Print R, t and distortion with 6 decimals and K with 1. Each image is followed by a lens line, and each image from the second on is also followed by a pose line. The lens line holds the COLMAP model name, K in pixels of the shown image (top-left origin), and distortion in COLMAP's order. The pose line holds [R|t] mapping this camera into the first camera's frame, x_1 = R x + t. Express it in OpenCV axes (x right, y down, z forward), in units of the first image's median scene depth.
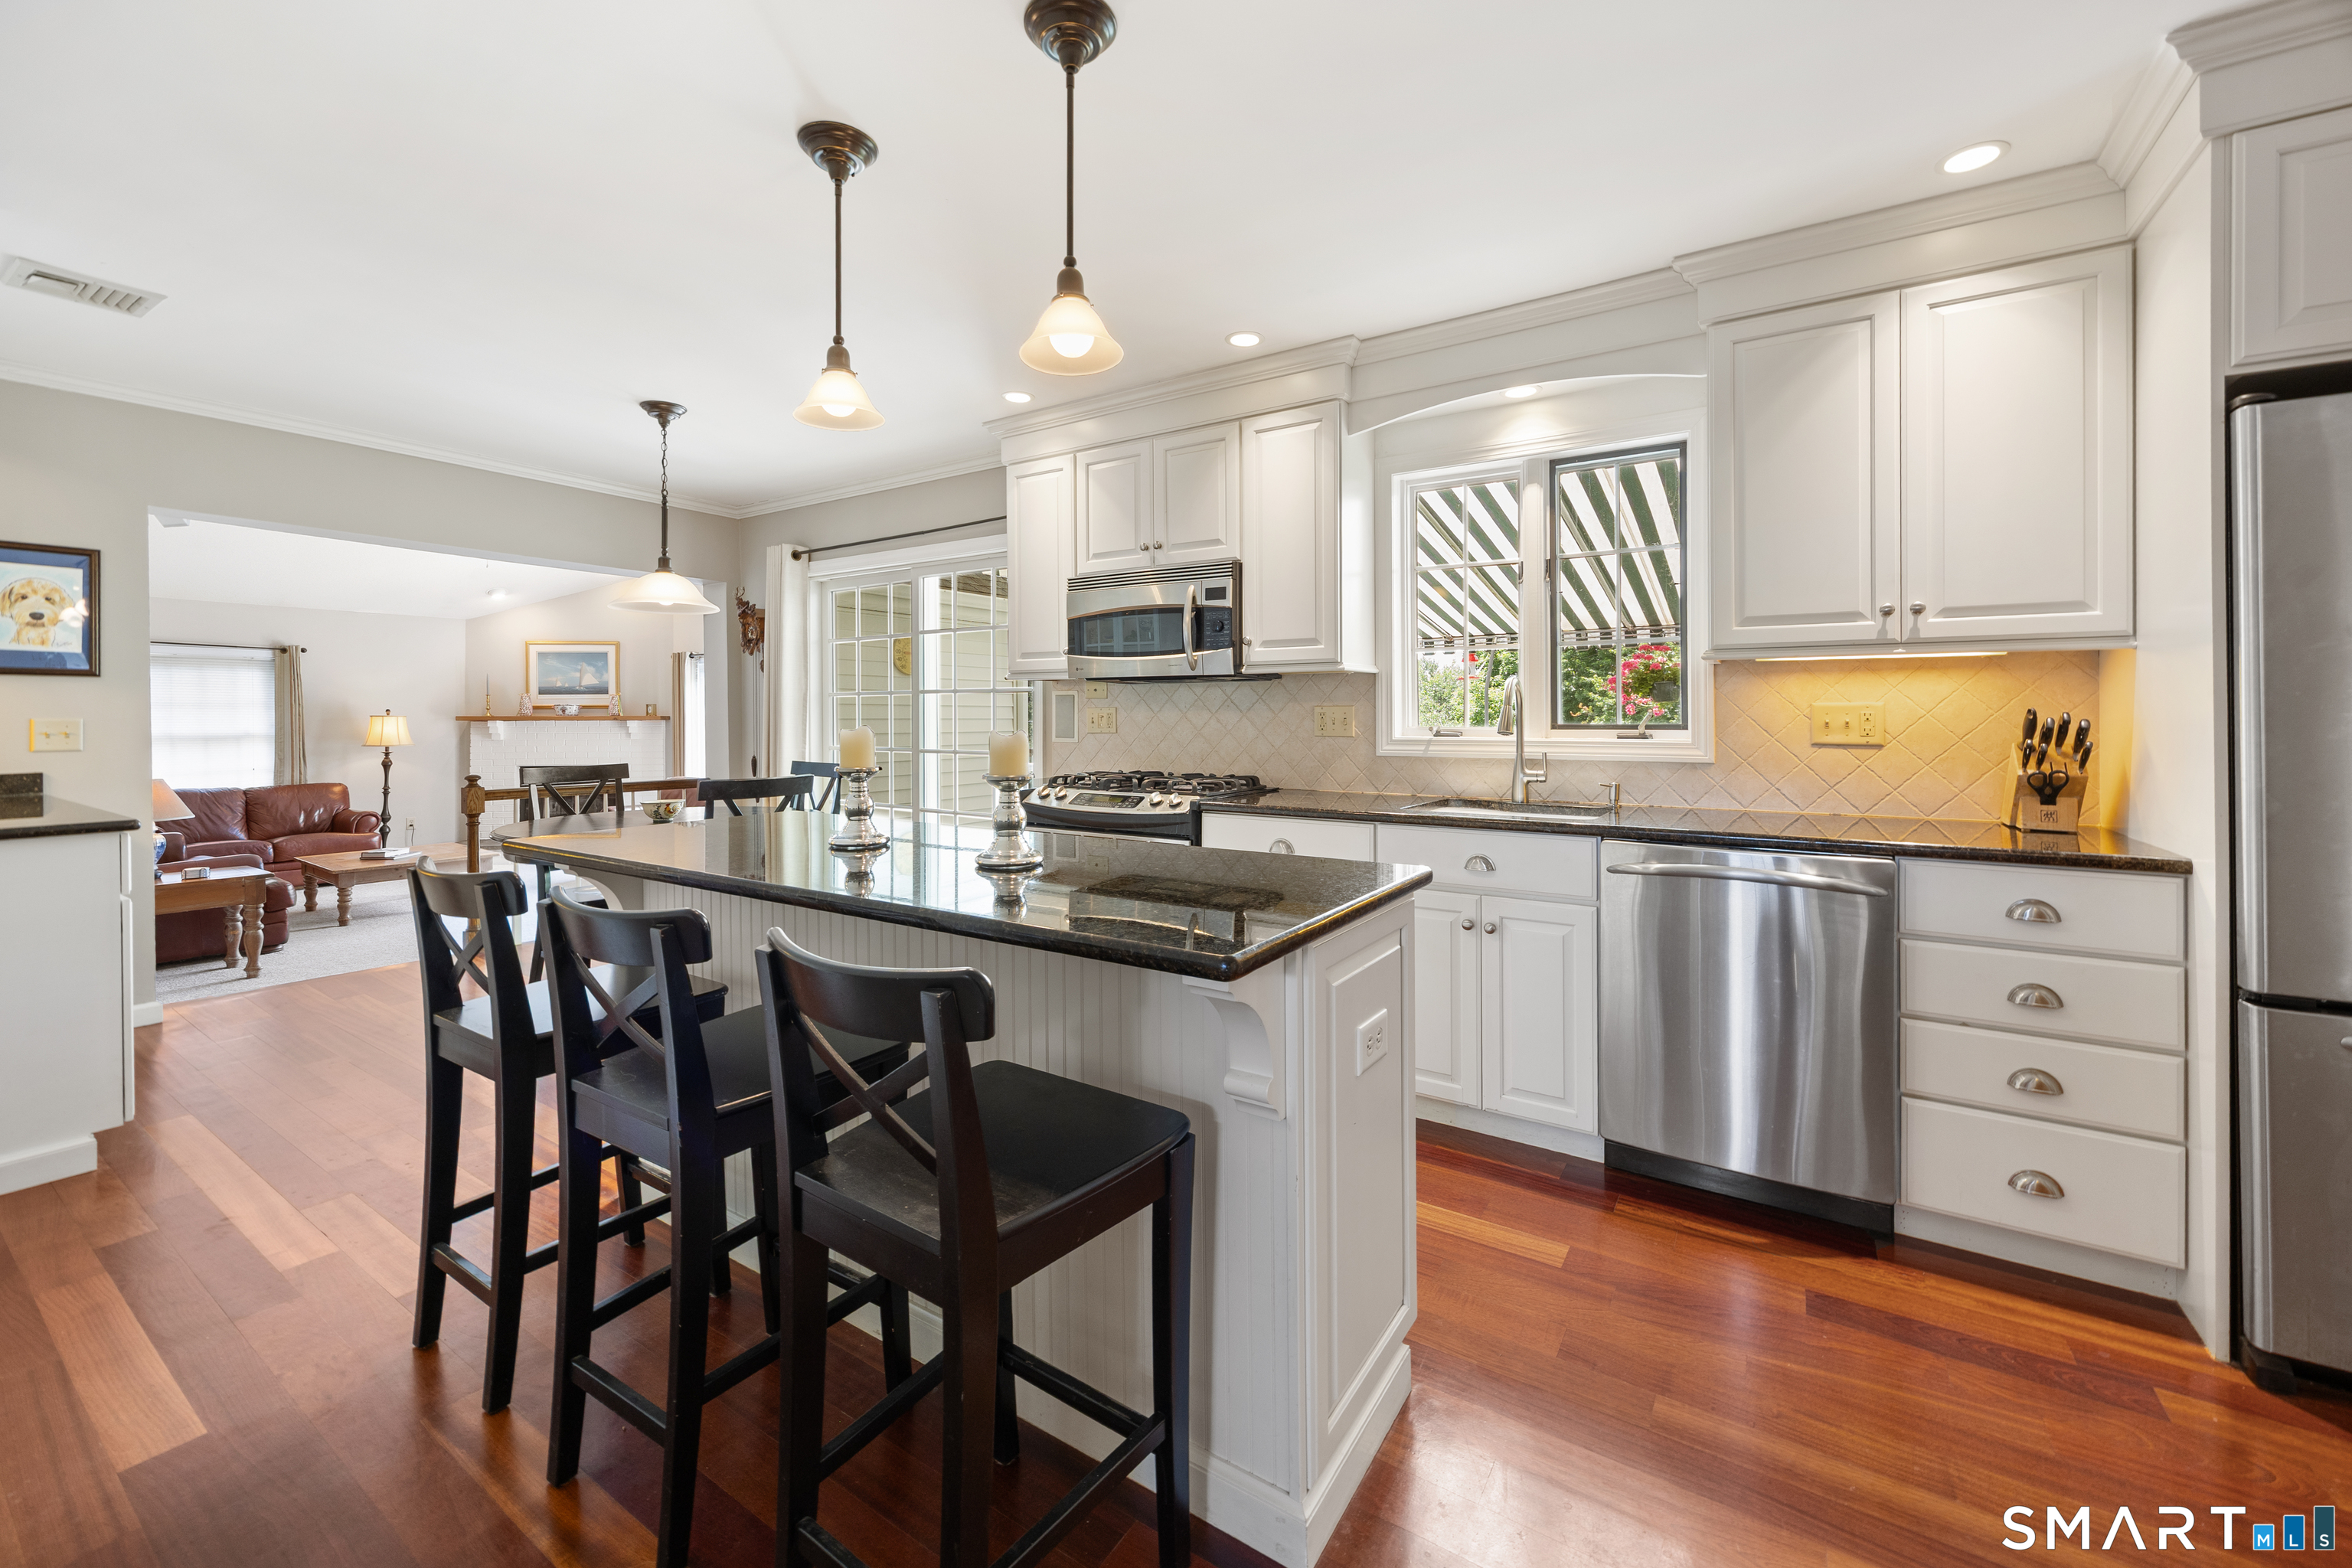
lens RADIAL K [[912.0, 0, 1209.3], [0, 912.0, 722.8], [0, 0, 1]] dist [-0.022353, -0.000119]
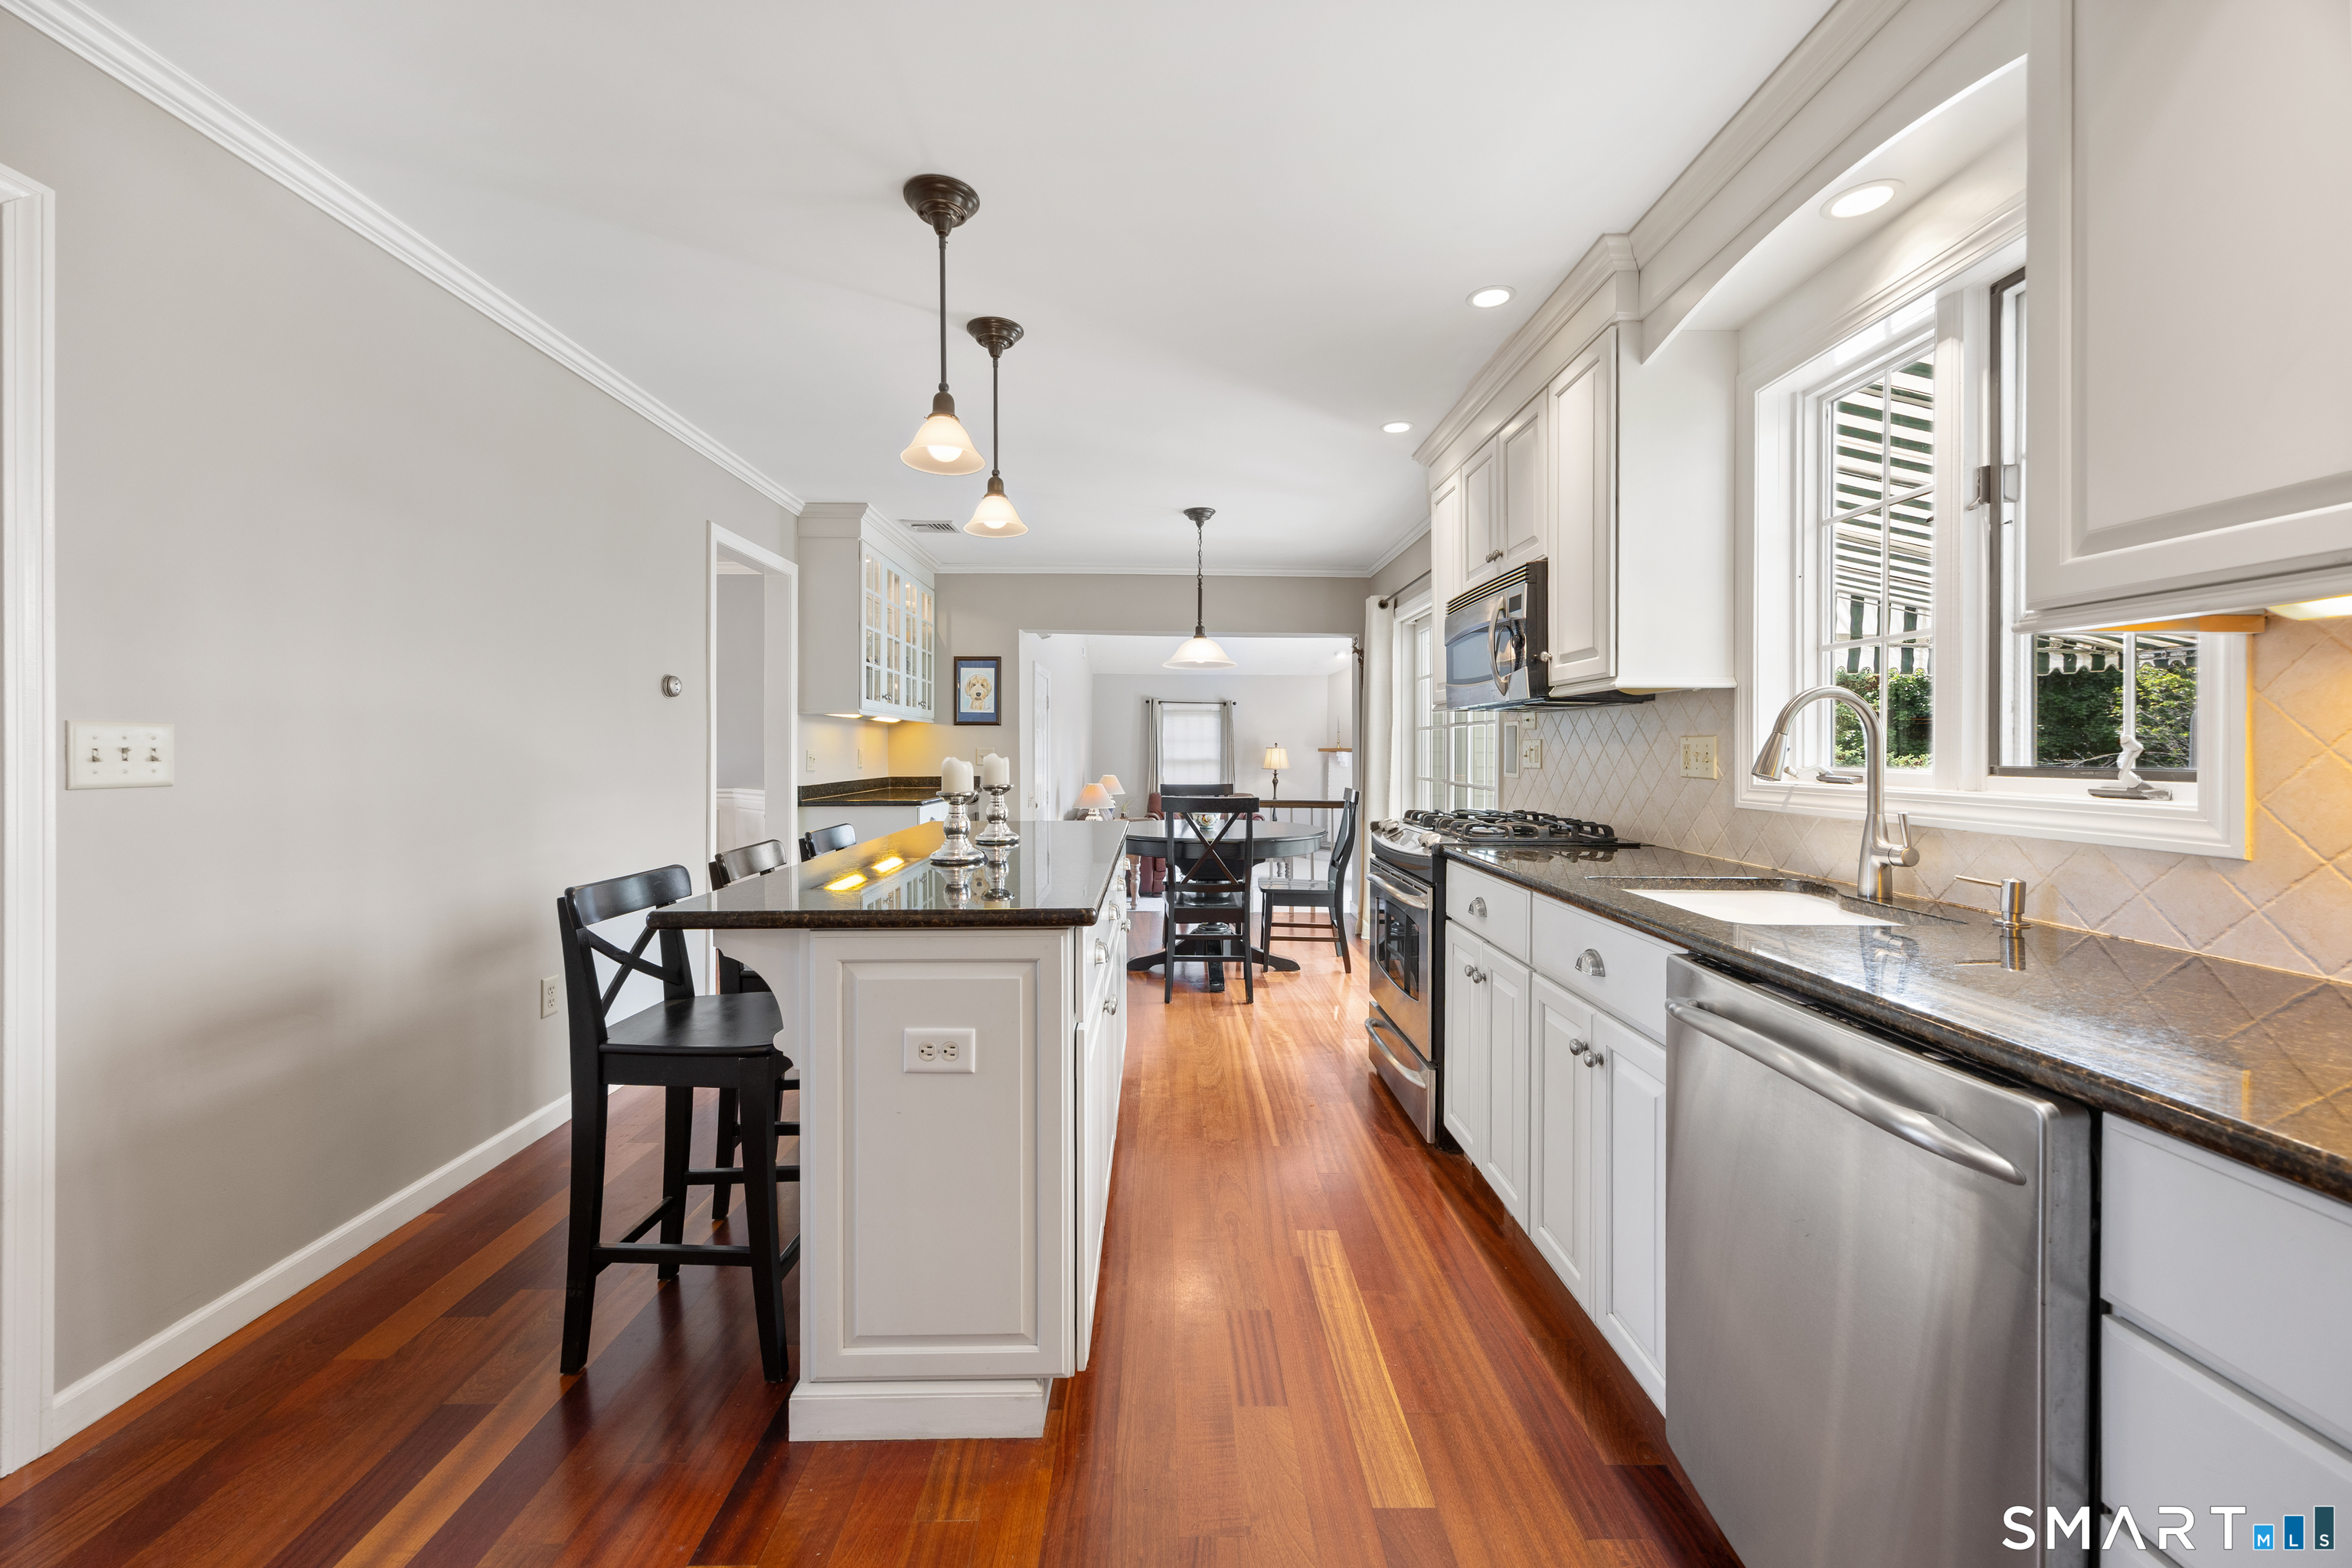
lens RADIAL K [[912.0, 0, 1190.0], [0, 912.0, 769.7], [0, 0, 1]] dist [-0.022353, -0.000119]
pose [[0.546266, 0.022058, -0.837321, 0.217232], [-0.008715, 0.999749, 0.020651, -0.001185], [0.837566, -0.003983, 0.546321, 0.114386]]
